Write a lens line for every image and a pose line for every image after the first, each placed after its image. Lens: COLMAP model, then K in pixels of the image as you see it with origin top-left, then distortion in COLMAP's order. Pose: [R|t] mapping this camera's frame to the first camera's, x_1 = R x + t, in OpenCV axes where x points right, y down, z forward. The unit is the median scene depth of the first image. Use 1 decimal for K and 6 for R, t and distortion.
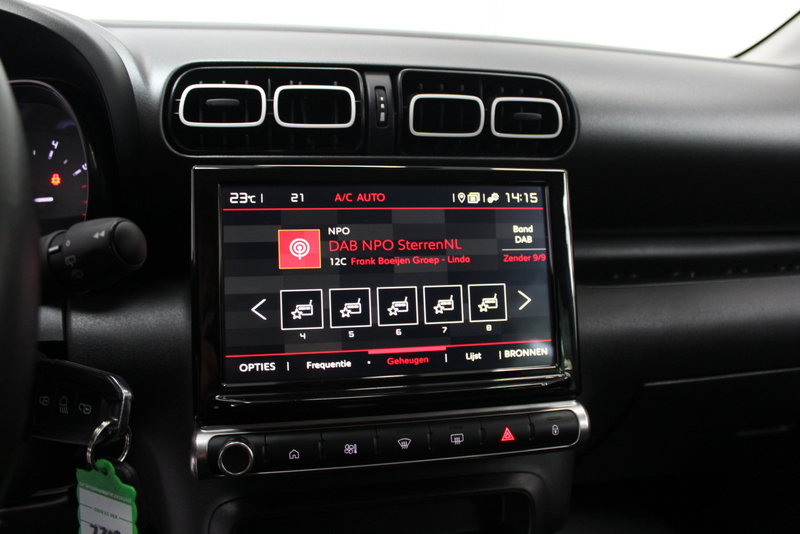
lens RADIAL K [[655.2, 0, 401.2], [0, 655.2, 269.4], [0, 0, 1]] dist [-0.152850, 0.118103]
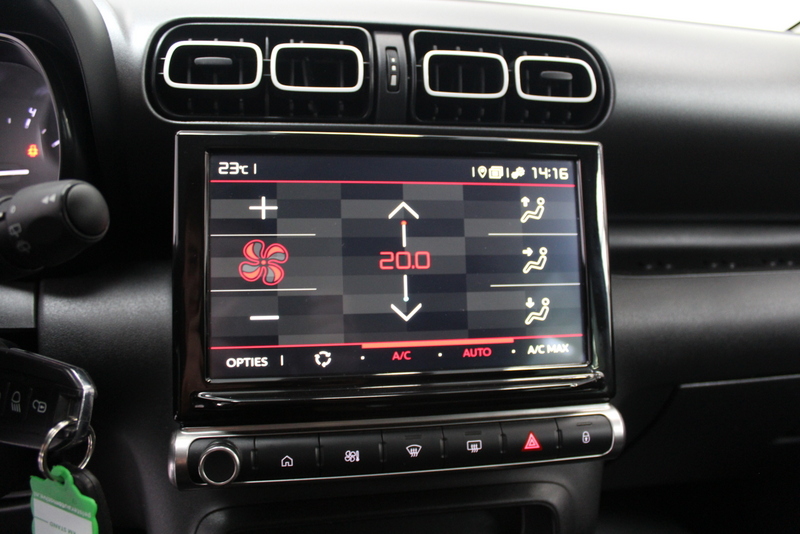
lens RADIAL K [[655.2, 0, 401.5], [0, 655.2, 266.1], [0, 0, 1]] dist [-0.152850, 0.118103]
pose [[0.999693, 0.011659, -0.021844, 0.004229], [-0.011620, 0.999931, 0.001917, 0.017246], [0.021865, -0.001662, 0.999760, 0.120248]]
